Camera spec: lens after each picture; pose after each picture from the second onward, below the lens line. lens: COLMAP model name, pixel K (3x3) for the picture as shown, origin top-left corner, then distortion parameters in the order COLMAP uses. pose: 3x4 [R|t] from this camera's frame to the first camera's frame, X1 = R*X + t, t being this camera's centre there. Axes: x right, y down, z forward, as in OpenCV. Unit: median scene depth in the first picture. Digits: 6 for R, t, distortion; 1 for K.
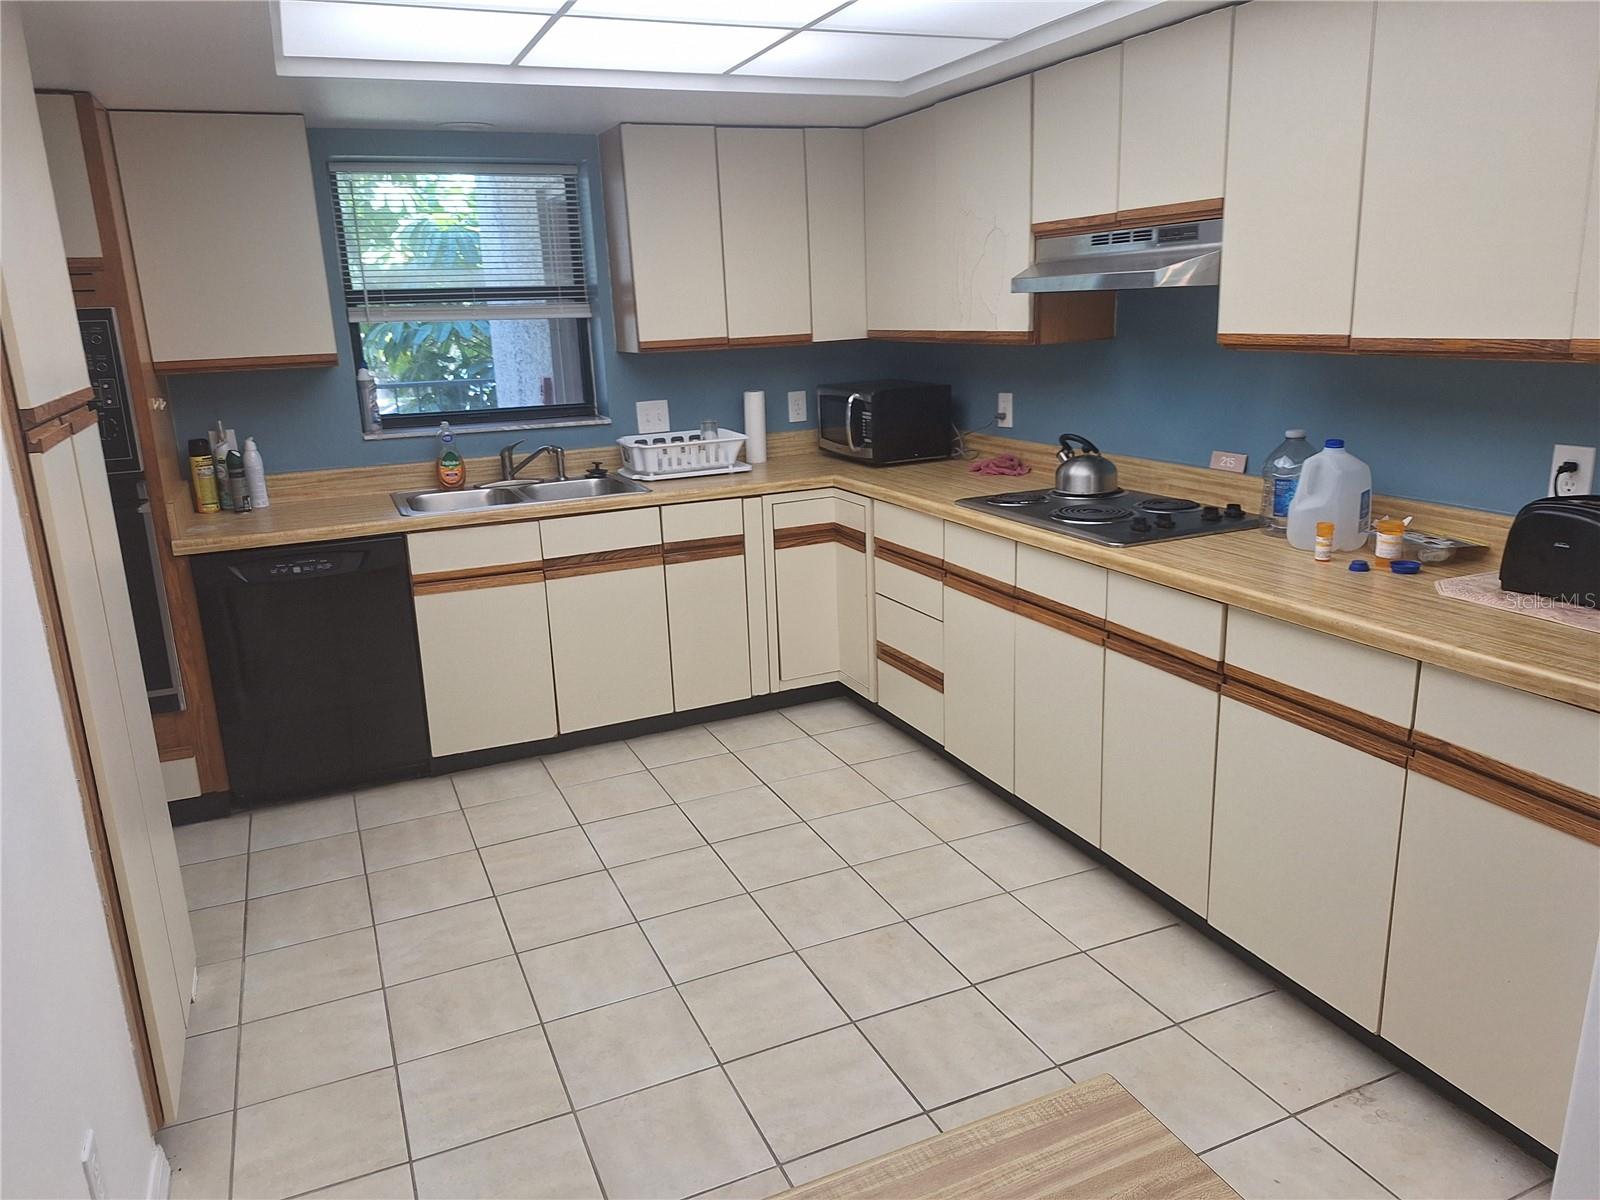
lens RADIAL K [[1111.7, 0, 789.9], [0, 1111.7, 627.7], [0, 0, 1]] dist [0.100731, -0.126354]
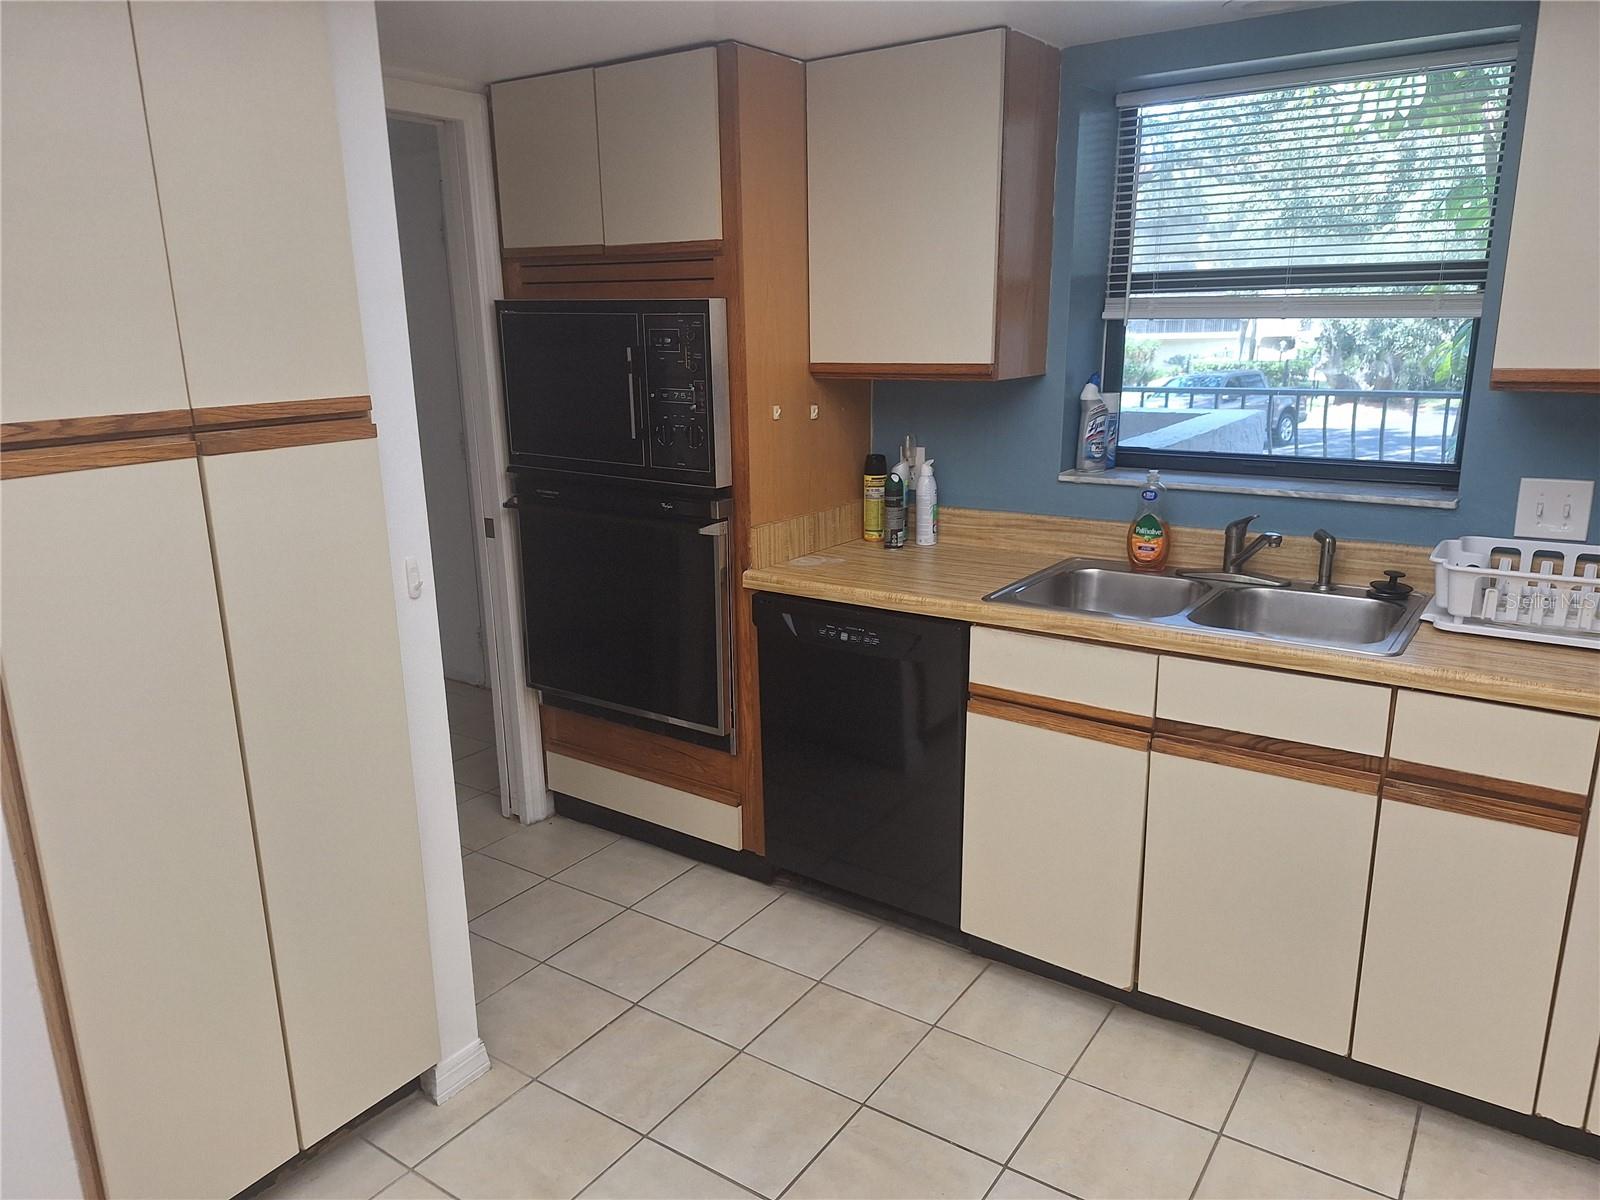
lens RADIAL K [[1111.7, 0, 789.9], [0, 1111.7, 627.7], [0, 0, 1]] dist [0.100731, -0.126354]
pose [[0.528849, 0.254966, -0.809513, 0.140412], [-0.242723, 0.959407, 0.143608, -0.133135], [0.813268, 0.120540, 0.569268, 0.440970]]
